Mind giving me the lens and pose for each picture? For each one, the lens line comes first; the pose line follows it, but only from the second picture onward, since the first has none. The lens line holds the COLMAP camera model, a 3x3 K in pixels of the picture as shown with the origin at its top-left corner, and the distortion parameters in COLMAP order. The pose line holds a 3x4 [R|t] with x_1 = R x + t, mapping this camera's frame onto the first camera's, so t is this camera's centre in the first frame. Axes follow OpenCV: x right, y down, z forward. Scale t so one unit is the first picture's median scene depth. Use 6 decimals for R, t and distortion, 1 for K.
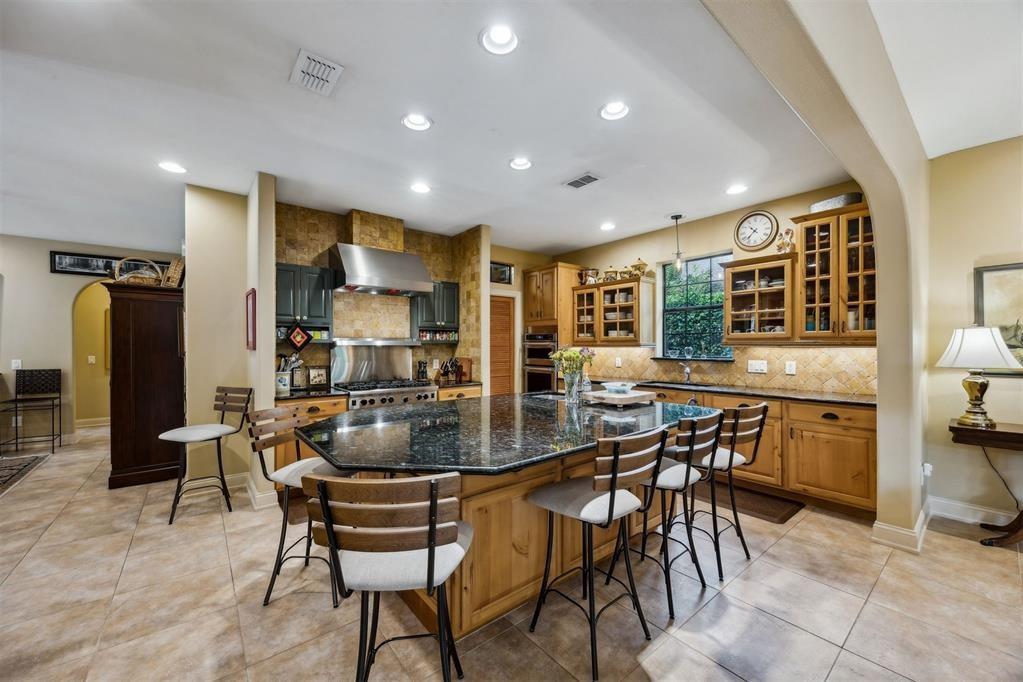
lens RADIAL K [[395.1, 0, 507.7], [0, 395.1, 346.9], [0, 0, 1]] dist [0.002653, 0.000264]
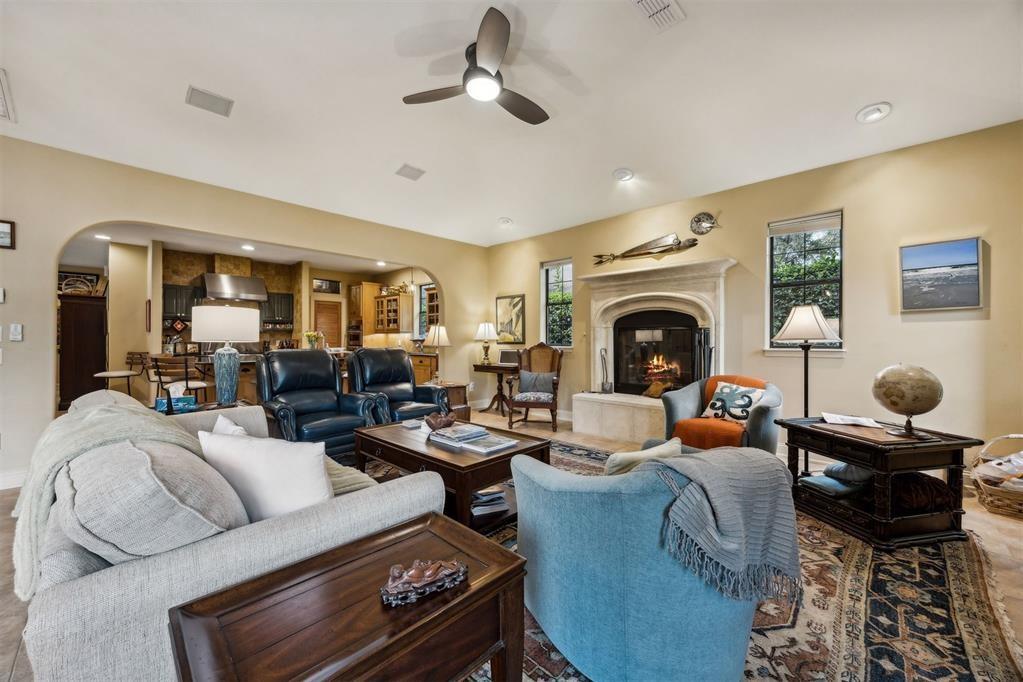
lens RADIAL K [[395.1, 0, 510.5], [0, 395.1, 337.3], [0, 0, 1]] dist [0.002653, 0.000264]
pose [[0.991716, 0.003383, 0.128409, 0.705849], [-0.002213, 0.999955, -0.009257, 0.041055], [-0.128434, 0.008896, 0.991678, -0.936771]]
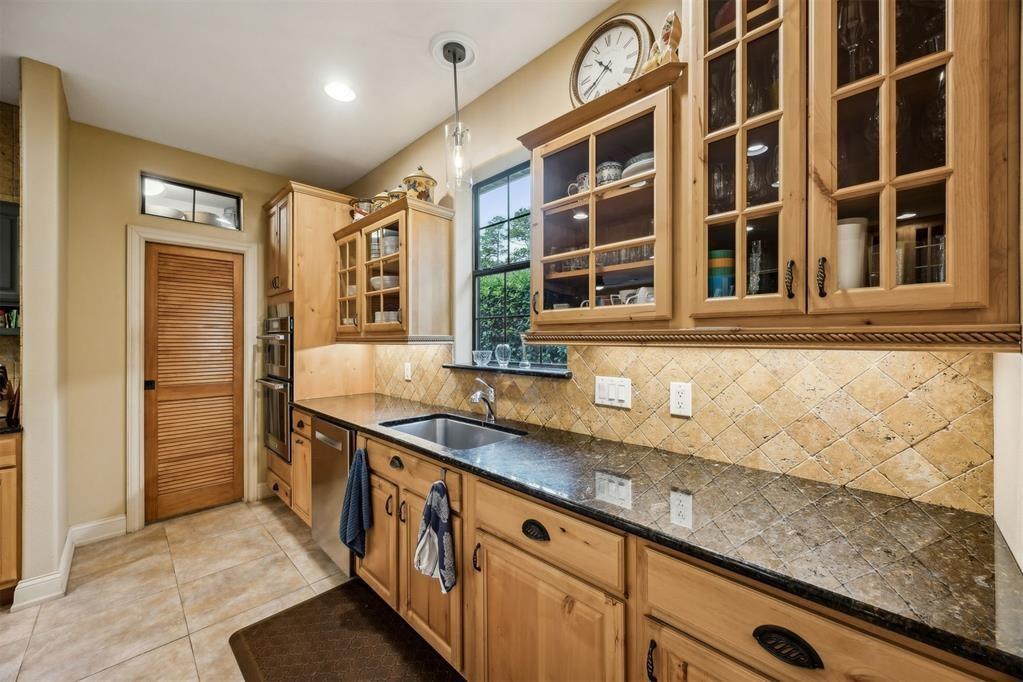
lens RADIAL K [[395.1, 0, 505.3], [0, 395.1, 339.2], [0, 0, 1]] dist [0.002653, 0.000264]
pose [[0.995168, 0.003211, 0.098139, 0.481369], [-0.002644, 0.999979, -0.005913, -0.003181], [-0.098156, 0.005625, 0.995155, 0.600320]]
